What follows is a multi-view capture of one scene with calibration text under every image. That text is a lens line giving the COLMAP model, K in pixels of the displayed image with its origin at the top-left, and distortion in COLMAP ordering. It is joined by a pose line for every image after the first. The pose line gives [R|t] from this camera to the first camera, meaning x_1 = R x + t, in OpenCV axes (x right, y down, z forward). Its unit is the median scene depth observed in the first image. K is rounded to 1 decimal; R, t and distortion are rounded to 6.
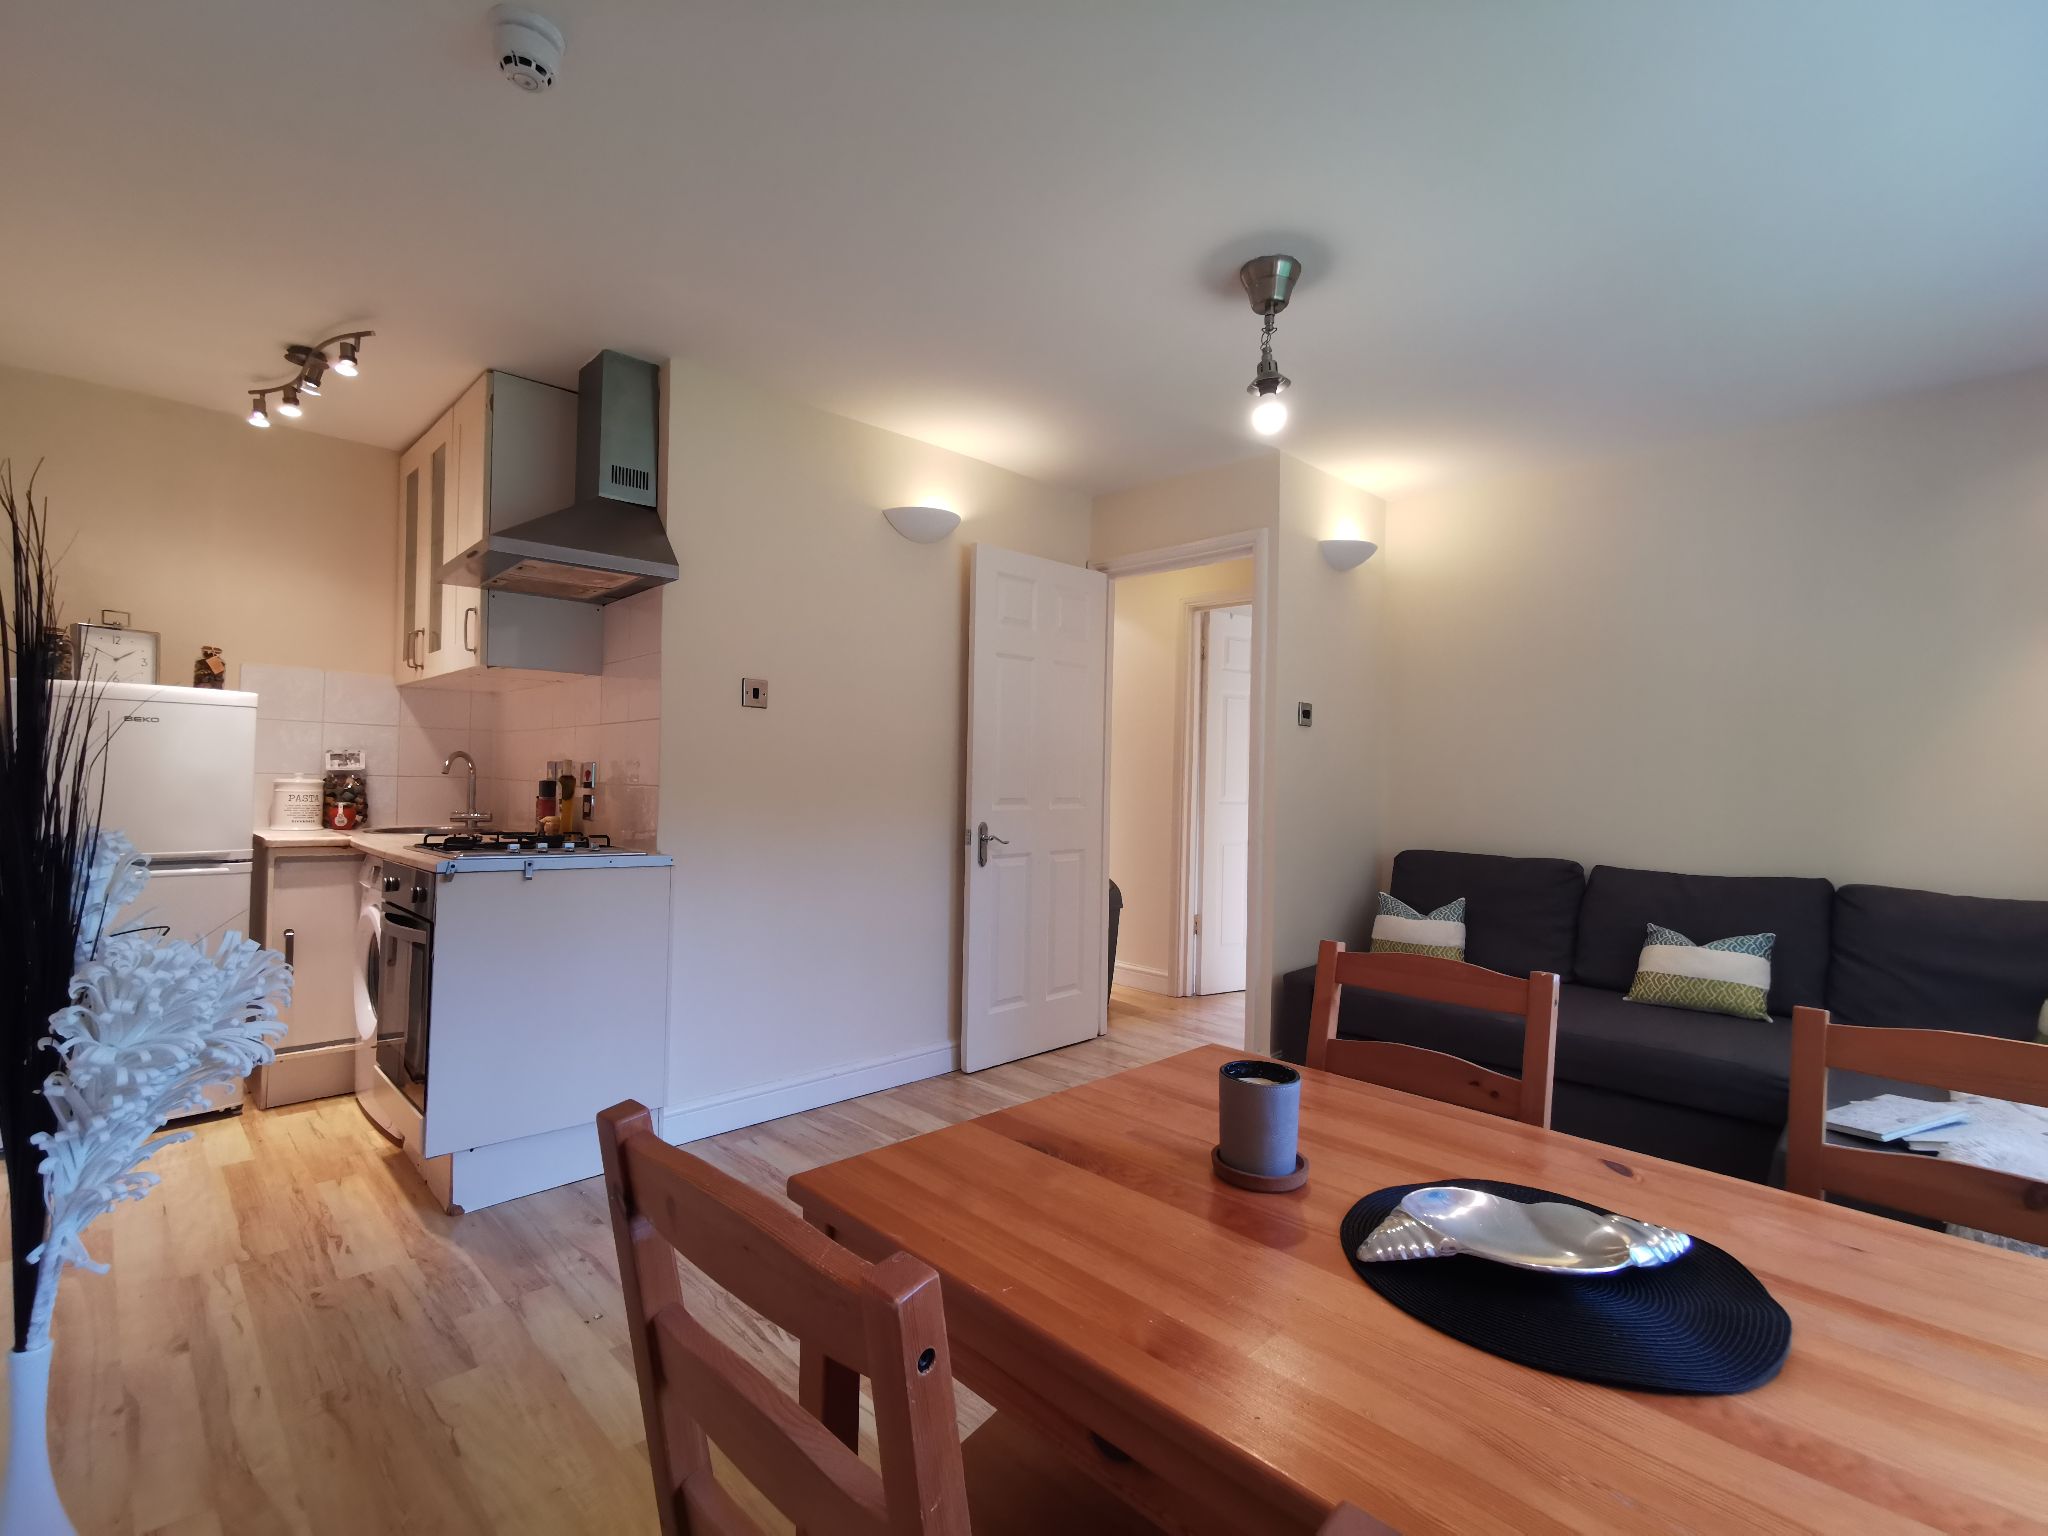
lens RADIAL K [[940.0, 0, 1025.4], [0, 940.0, 770.2], [0, 0, 1]] dist [-0.005808, 0.006002]
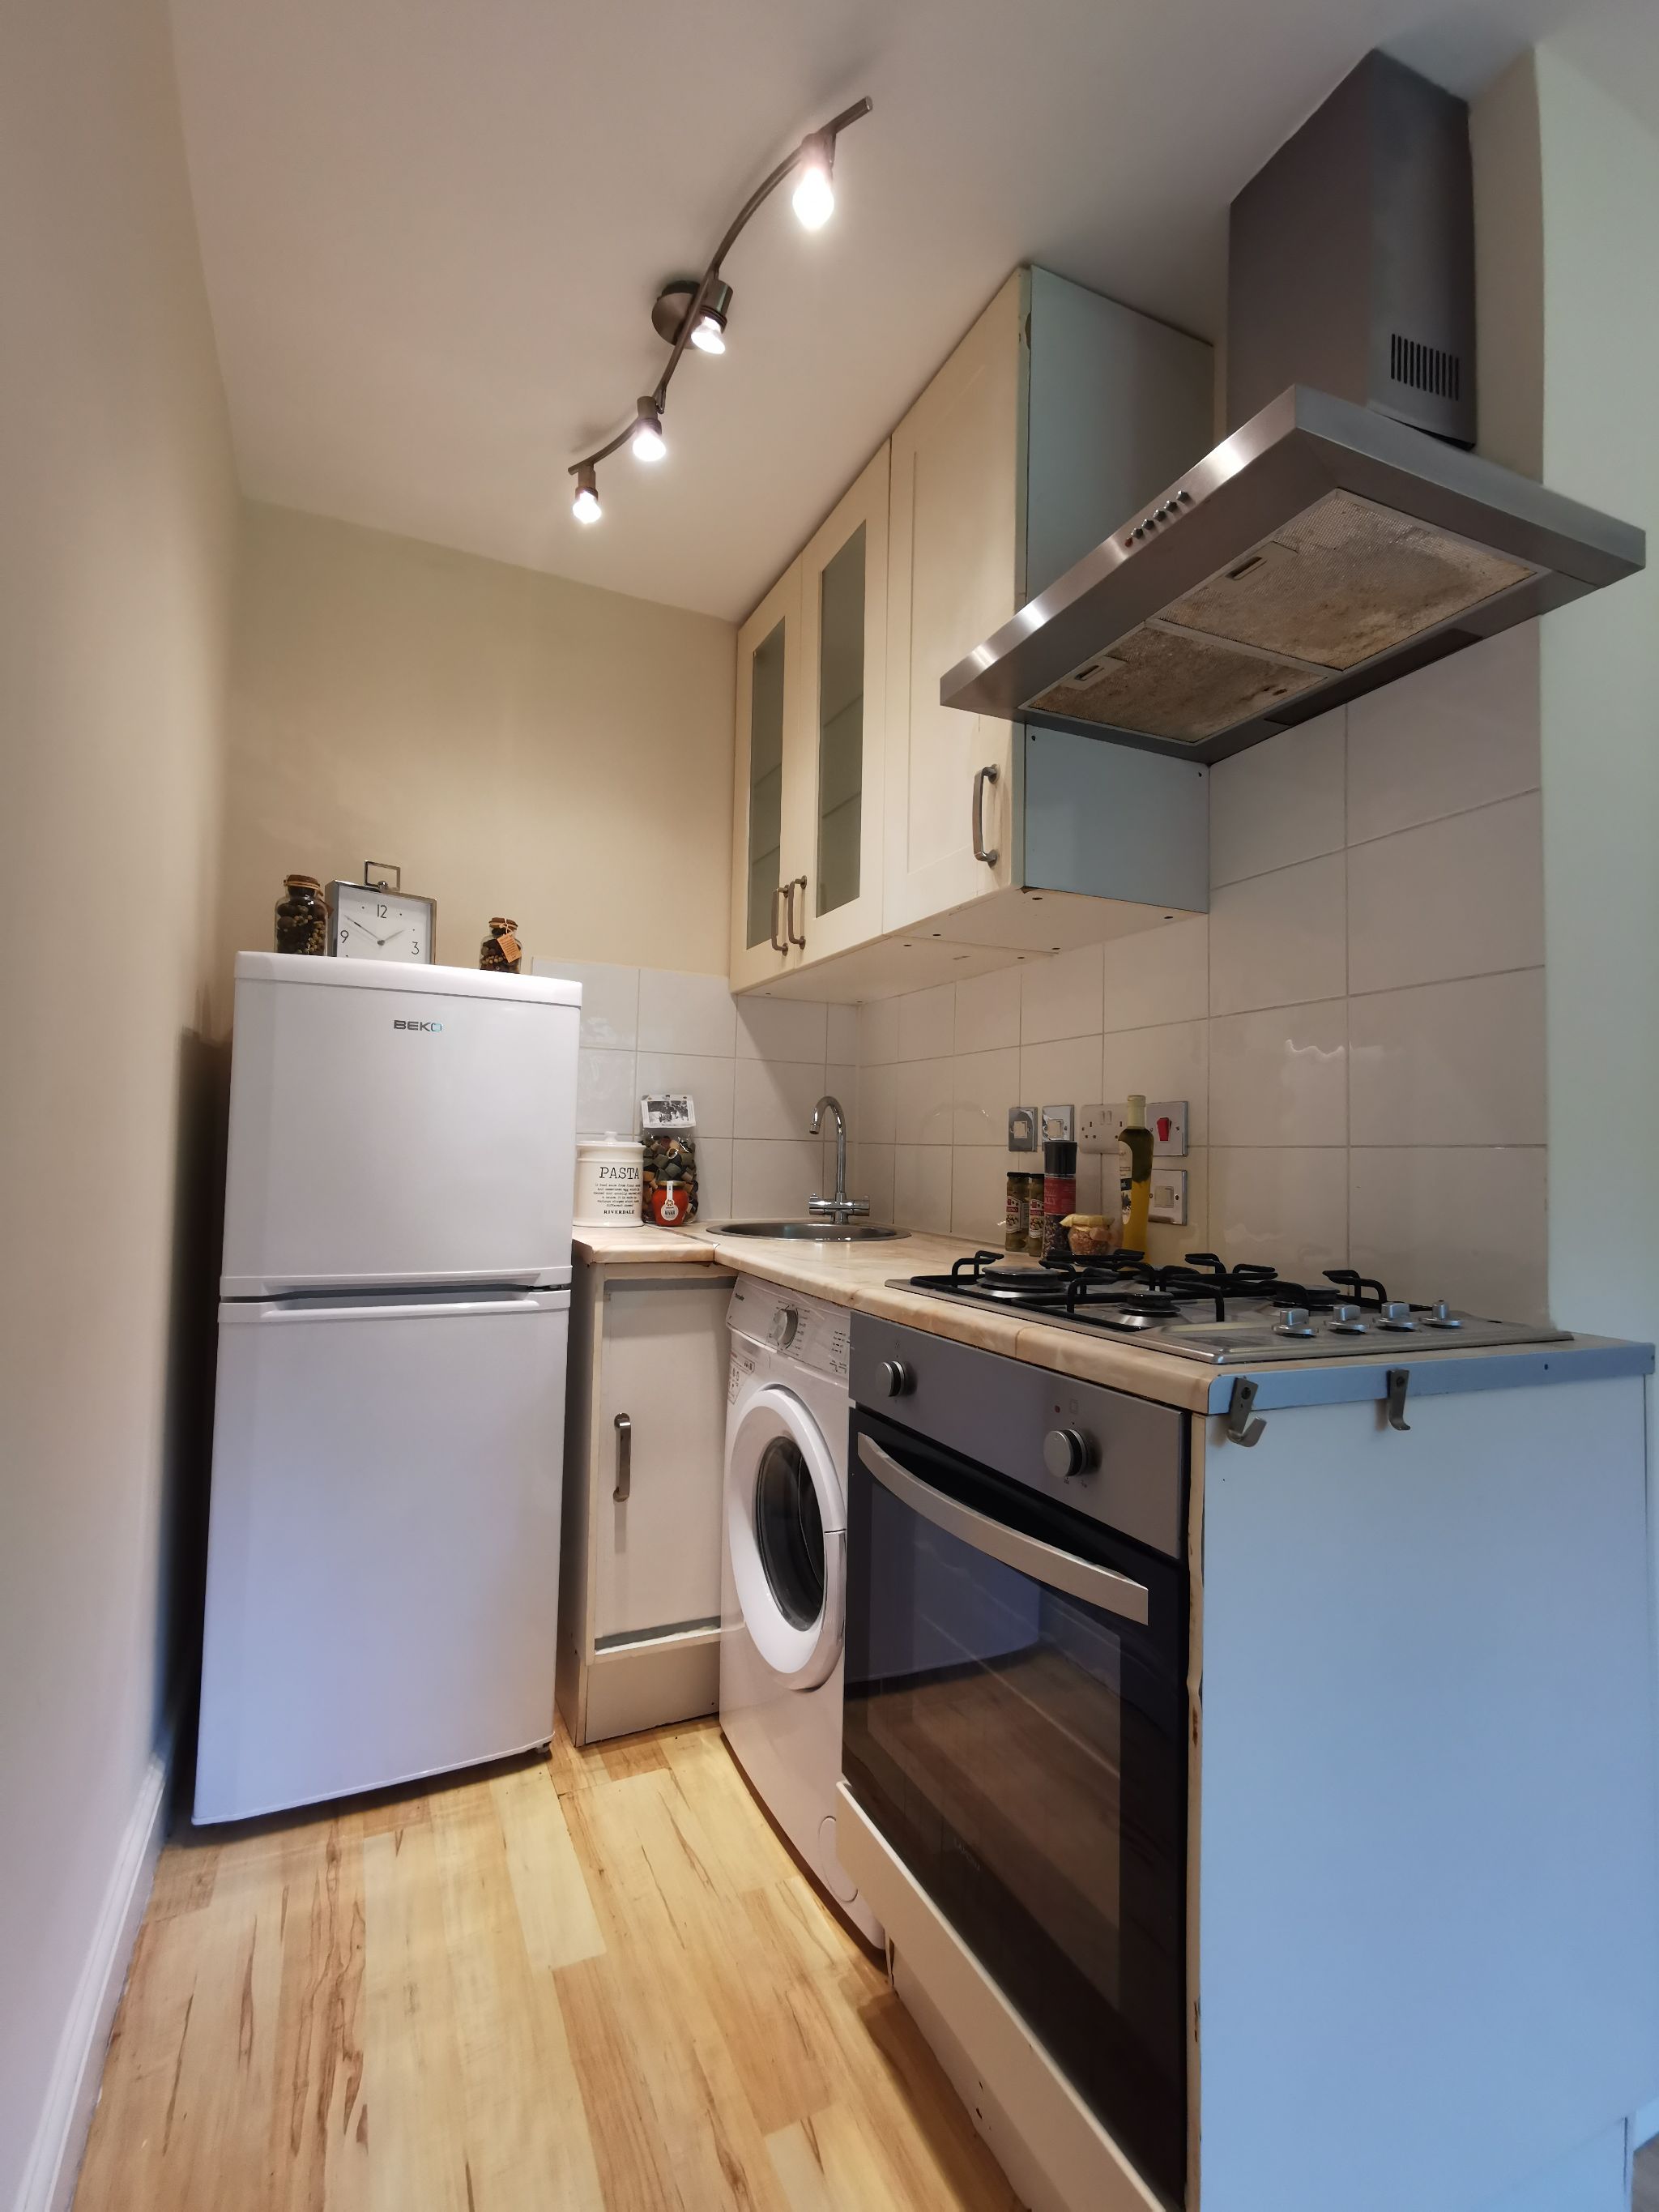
lens RADIAL K [[1015.2, 0, 831.8], [0, 1015.2, 1110.4], [0, 0, 1]] dist [-0.005808, 0.006002]
pose [[0.945250, -0.012384, -0.326111, -0.462625], [0.000409, 0.999324, -0.036764, 0.014537], [0.326346, 0.034617, 0.944616, 0.464417]]
